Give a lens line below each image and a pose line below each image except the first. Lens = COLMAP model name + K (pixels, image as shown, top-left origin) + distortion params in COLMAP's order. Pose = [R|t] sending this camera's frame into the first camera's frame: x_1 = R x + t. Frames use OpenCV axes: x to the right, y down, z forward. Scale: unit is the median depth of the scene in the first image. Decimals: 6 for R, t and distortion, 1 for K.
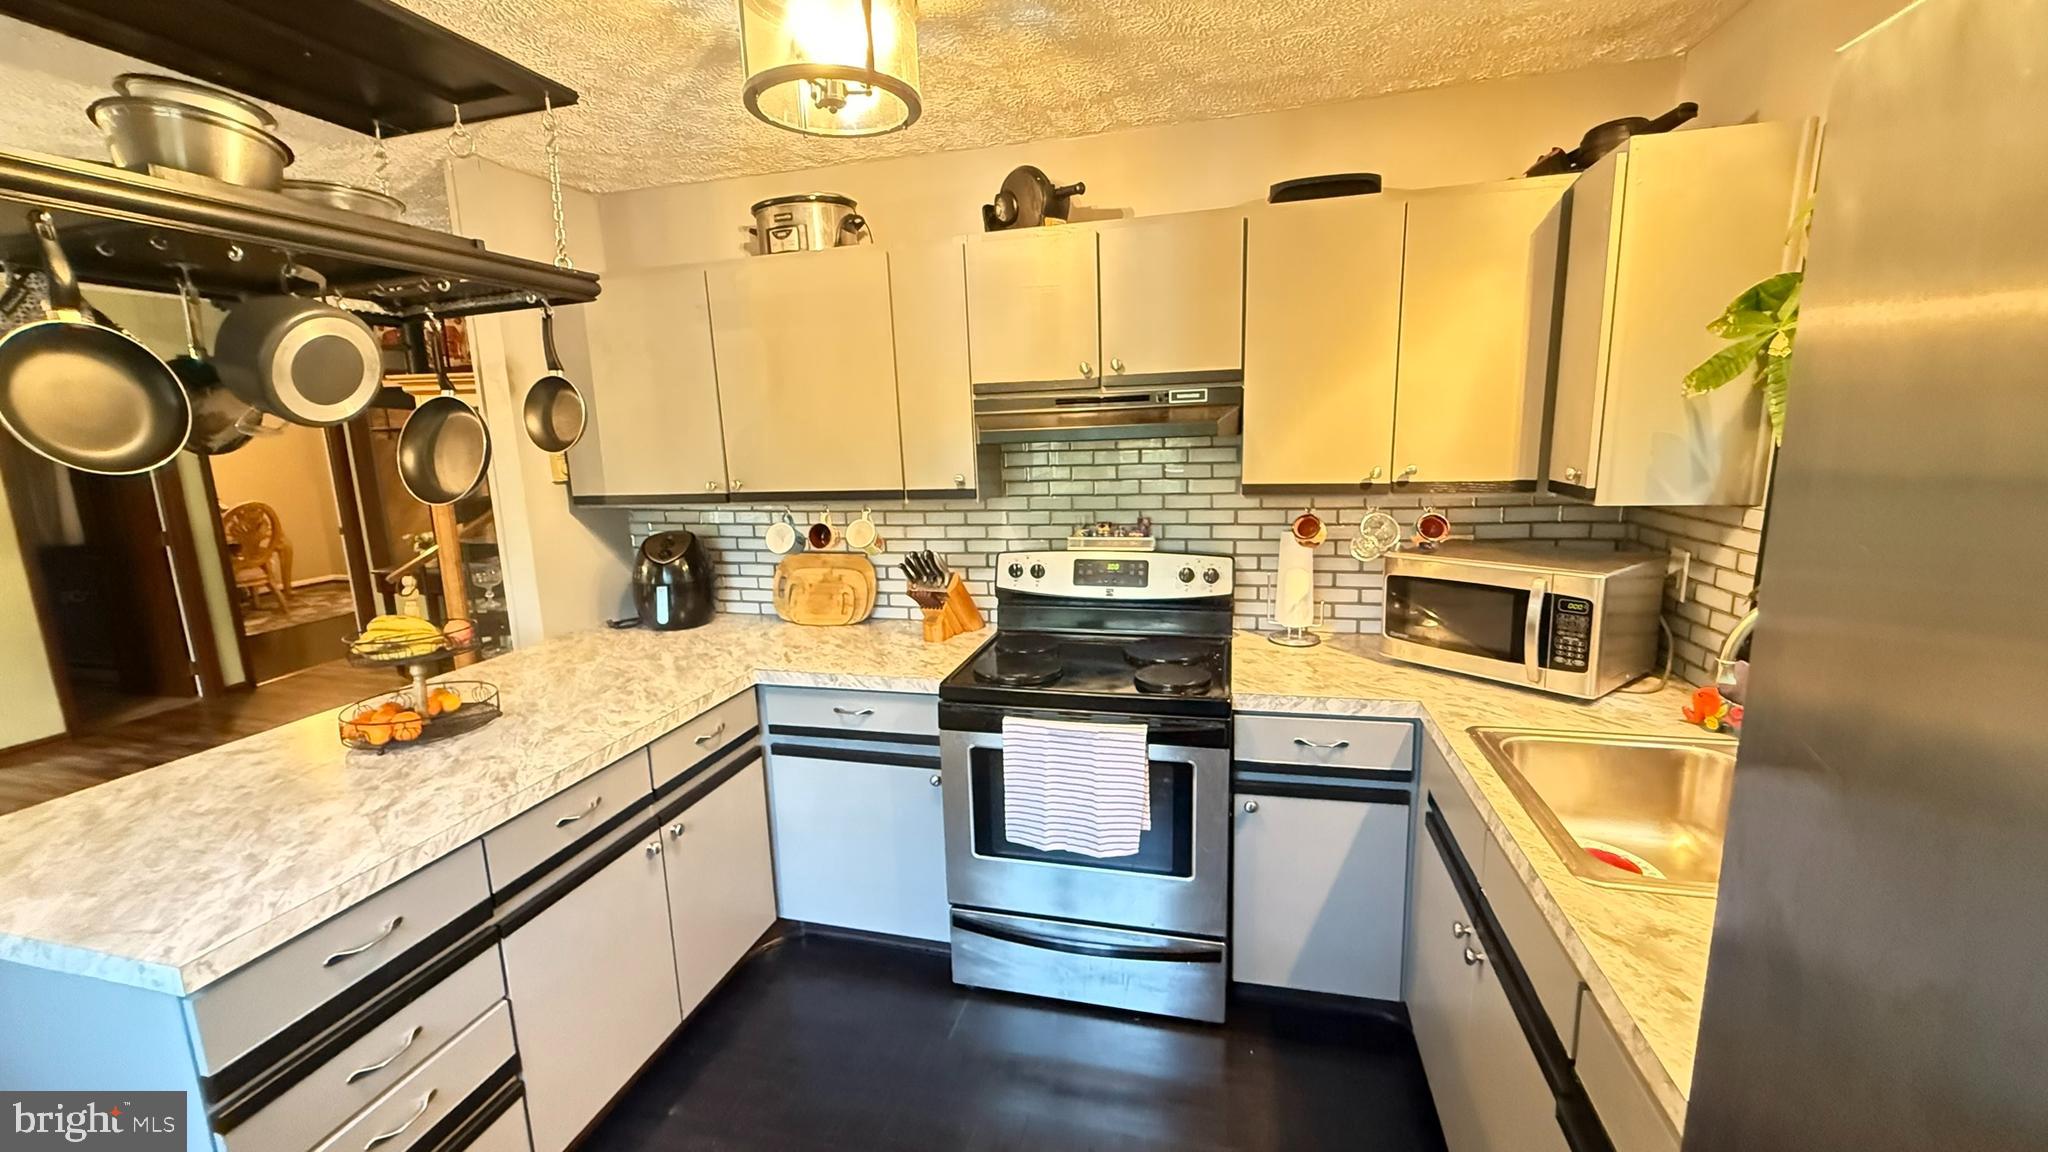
lens RADIAL K [[817.4, 0, 1015.3], [0, 817.4, 574.7], [0, 0, 1]] dist [-0.000612, 0.000450]
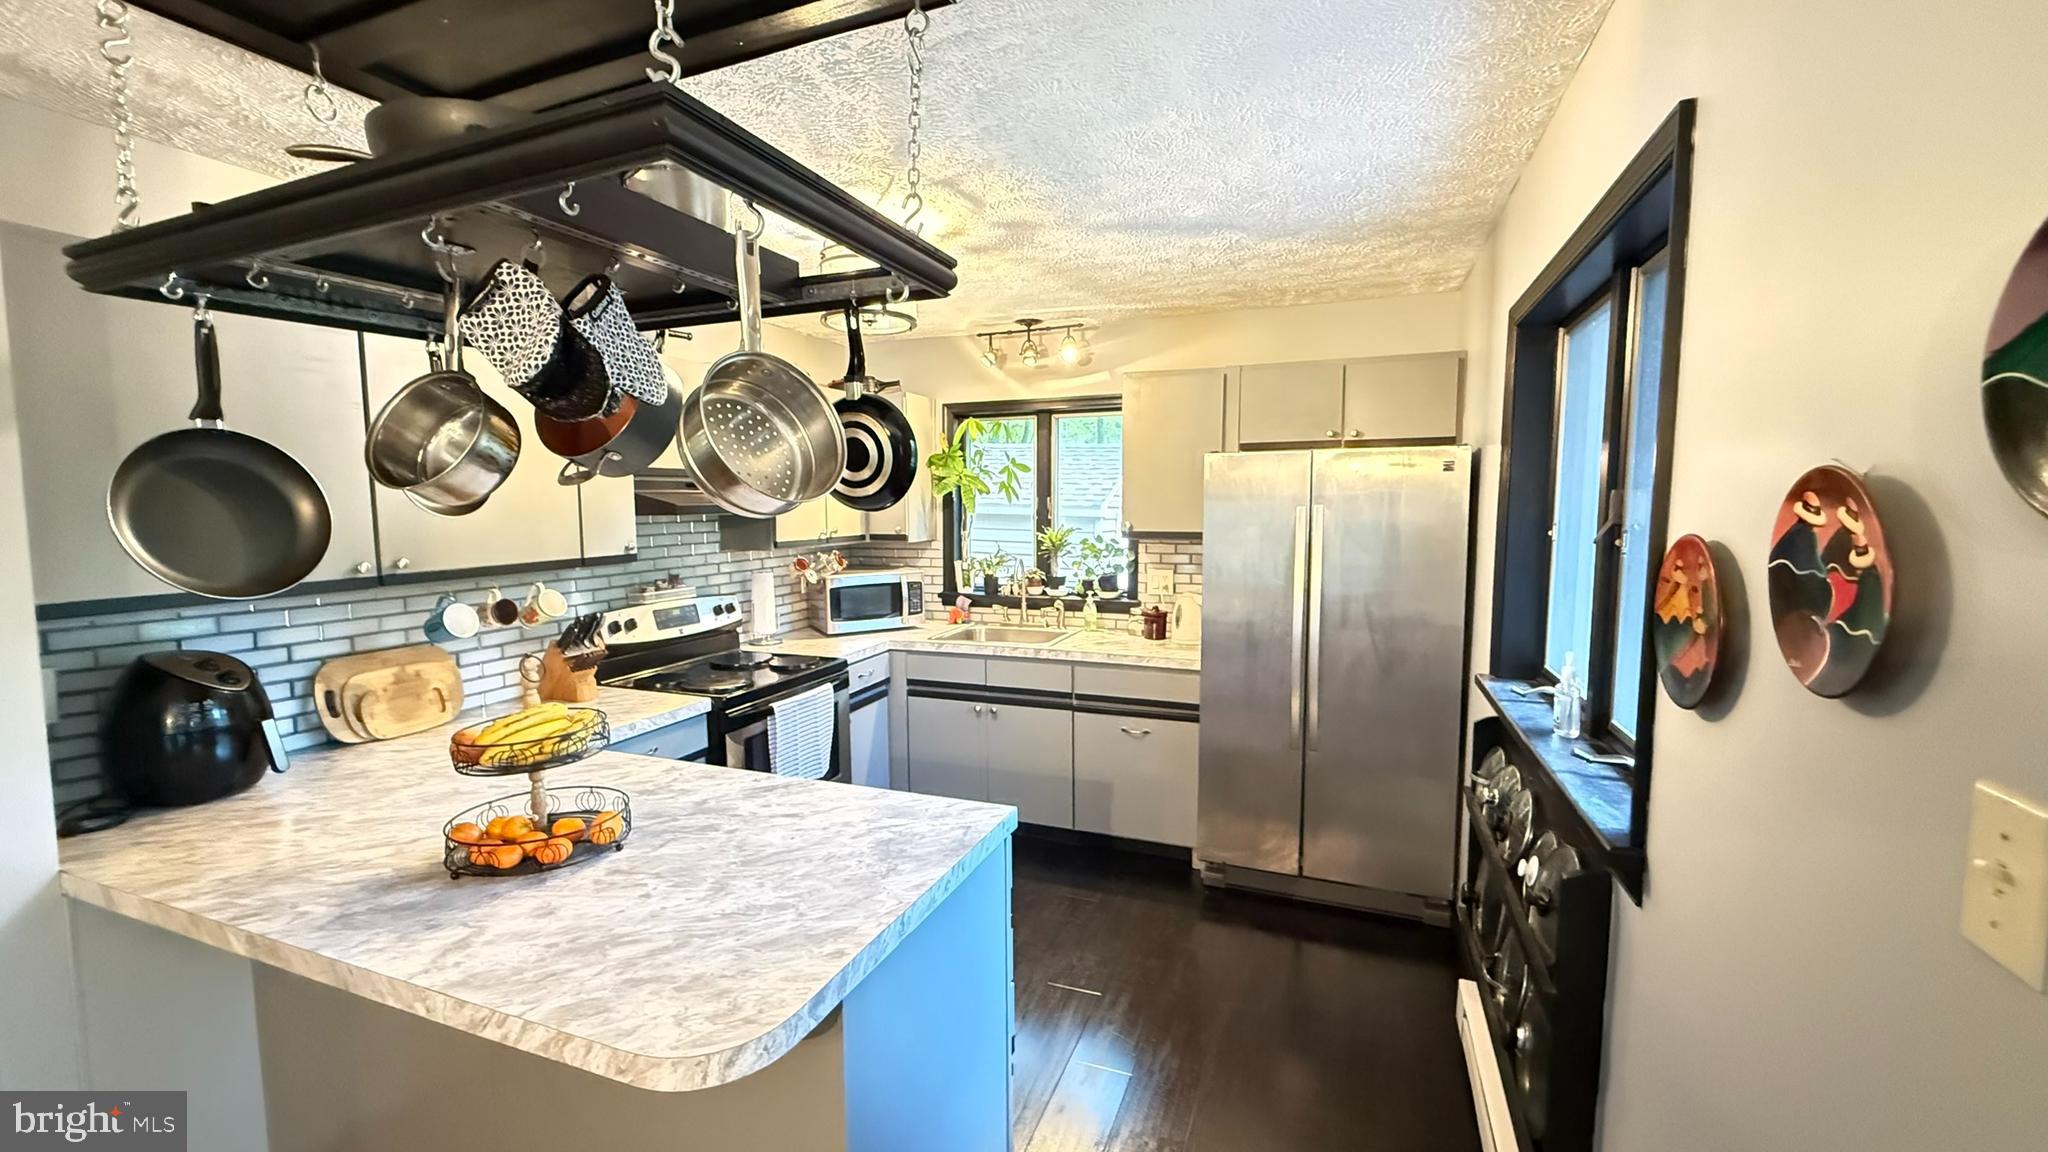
lens RADIAL K [[817.4, 0, 1015.3], [0, 817.4, 574.7], [0, 0, 1]] dist [-0.000612, 0.000450]
pose [[0.128024, -0.060061, 0.989951, -1.350115], [0.185063, 0.982080, 0.035650, -0.018097], [-0.974352, 0.178639, 0.136845, 0.359484]]
